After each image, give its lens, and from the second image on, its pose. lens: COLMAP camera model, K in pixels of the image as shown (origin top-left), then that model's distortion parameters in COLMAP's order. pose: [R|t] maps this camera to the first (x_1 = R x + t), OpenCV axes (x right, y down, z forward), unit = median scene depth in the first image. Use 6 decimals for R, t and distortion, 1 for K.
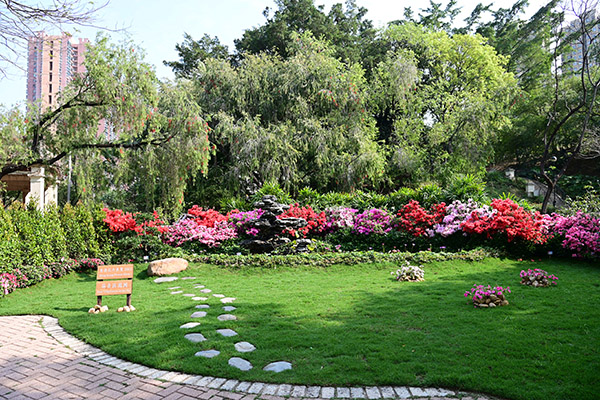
lens RADIAL K [[412.6, 0, 300.0], [0, 412.6, 200.0], [0, 0, 1]] dist [-0.059614, 0.000930]
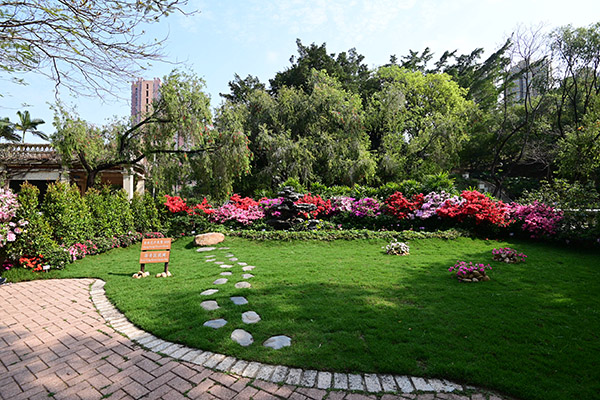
lens RADIAL K [[279.1, 0, 300.0], [0, 279.1, 200.0], [0, 0, 1]] dist [-0.000913, -0.026056]
pose [[0.998510, 0.010968, -0.053455, 0.010992], [-0.009728, 0.999679, 0.023405, 0.010044], [0.053695, -0.022850, 0.998296, 0.093830]]
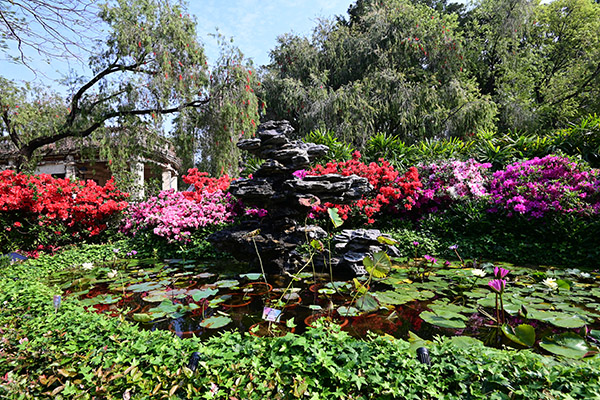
lens RADIAL K [[279.1, 0, 300.0], [0, 279.1, 200.0], [0, 0, 1]] dist [-0.000913, -0.026056]
pose [[0.951262, -0.012607, -0.308127, 0.032449], [0.025678, 0.998932, 0.038402, 0.054645], [0.307314, -0.044443, 0.950570, 0.716978]]
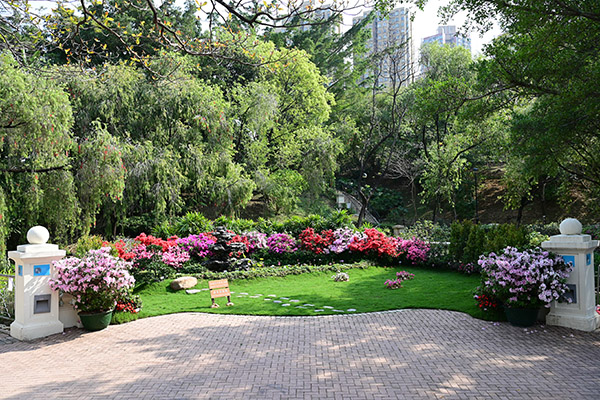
lens RADIAL K [[516.9, 0, 300.0], [0, 516.9, 200.0], [0, 0, 1]] dist [-0.001640, -0.000208]
pose [[0.886587, 0.014071, 0.462347, -0.602371], [-0.014017, 0.999895, -0.003554, -0.091915], [-0.462349, -0.003330, 0.886692, -0.576392]]
